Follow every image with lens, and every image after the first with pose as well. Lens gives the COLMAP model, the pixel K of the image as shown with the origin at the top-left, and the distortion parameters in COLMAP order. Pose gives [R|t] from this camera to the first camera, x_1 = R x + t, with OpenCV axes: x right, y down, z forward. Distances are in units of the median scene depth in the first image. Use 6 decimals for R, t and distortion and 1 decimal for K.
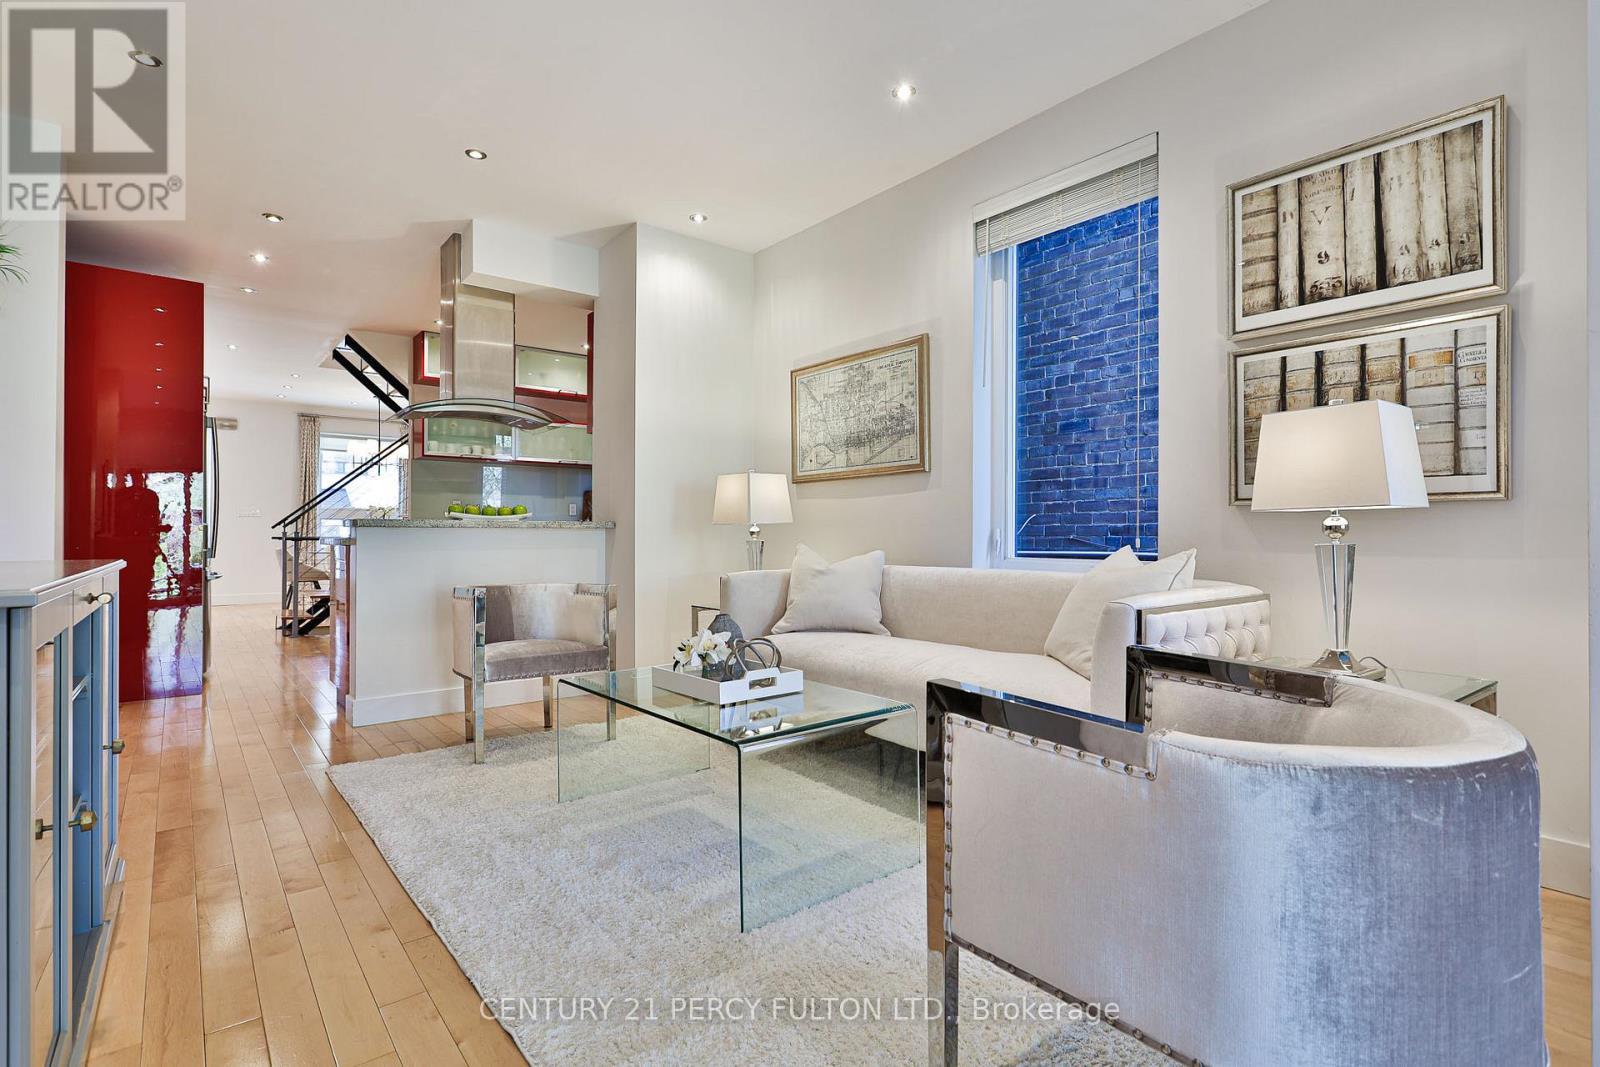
lens RADIAL K [[779.6, 0, 802.2], [0, 779.6, 532.5], [0, 0, 1]] dist [0.012102, 0.000324]
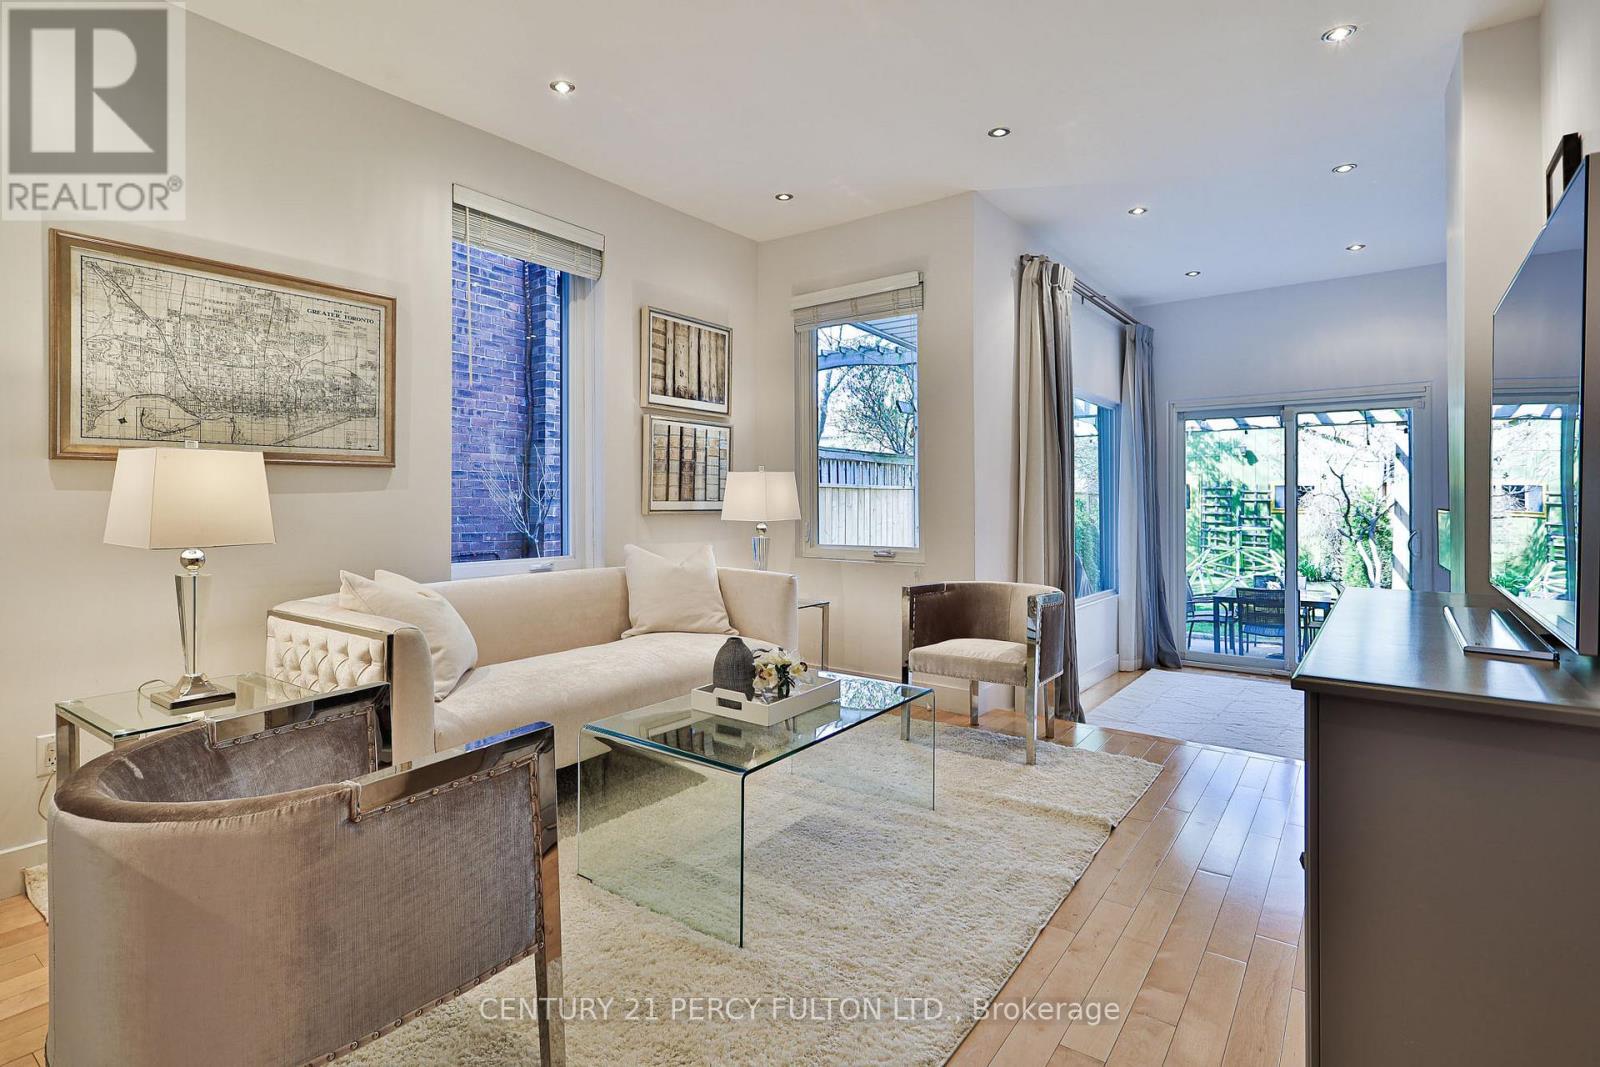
lens RADIAL K [[779.6, 0, 788.1], [0, 779.6, 498.5], [0, 0, 1]] dist [0.012102, 0.000324]
pose [[-0.238984, 0.009178, 0.970980, -1.006216], [0.003306, 0.999957, -0.008638, -0.052974], [-0.971018, 0.001145, -0.239004, 1.110952]]
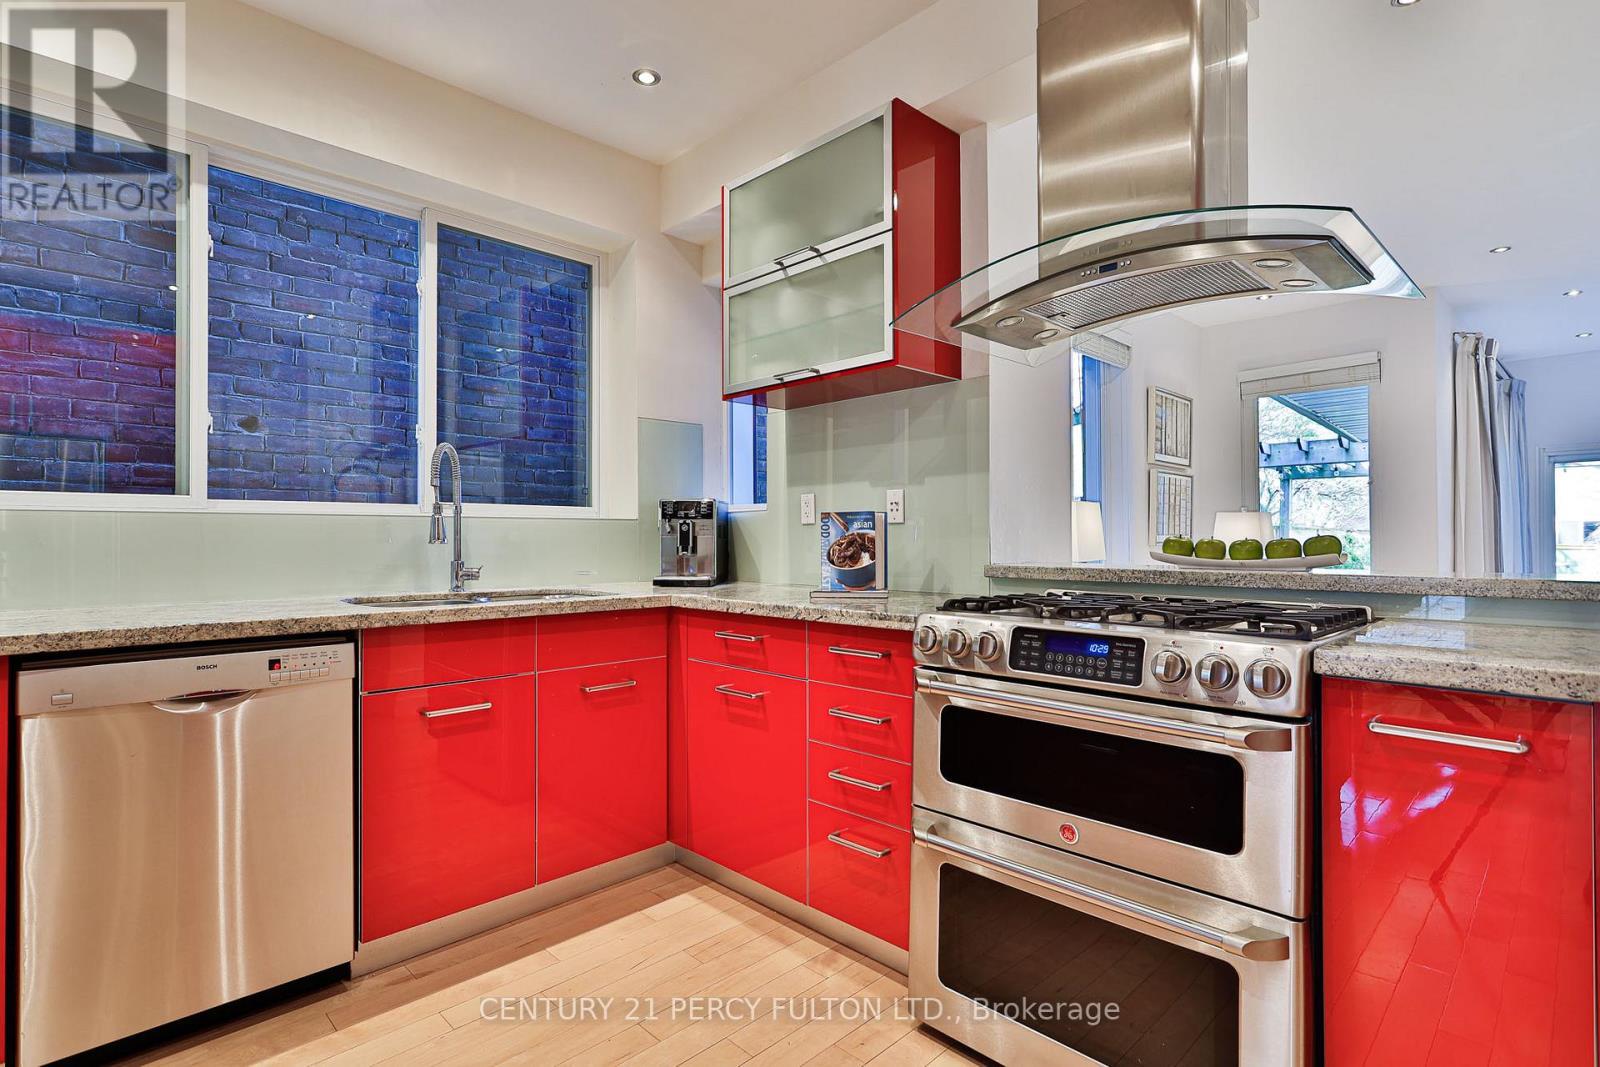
lens RADIAL K [[779.6, 0, 789.9], [0, 779.6, 528.7], [0, 0, 1]] dist [0.012102, 0.000324]
pose [[-0.097245, 0.016983, 0.995116, -1.375078], [0.000272, 0.999855, -0.017037, -0.044057], [-0.995260, -0.001386, -0.097235, 2.191641]]
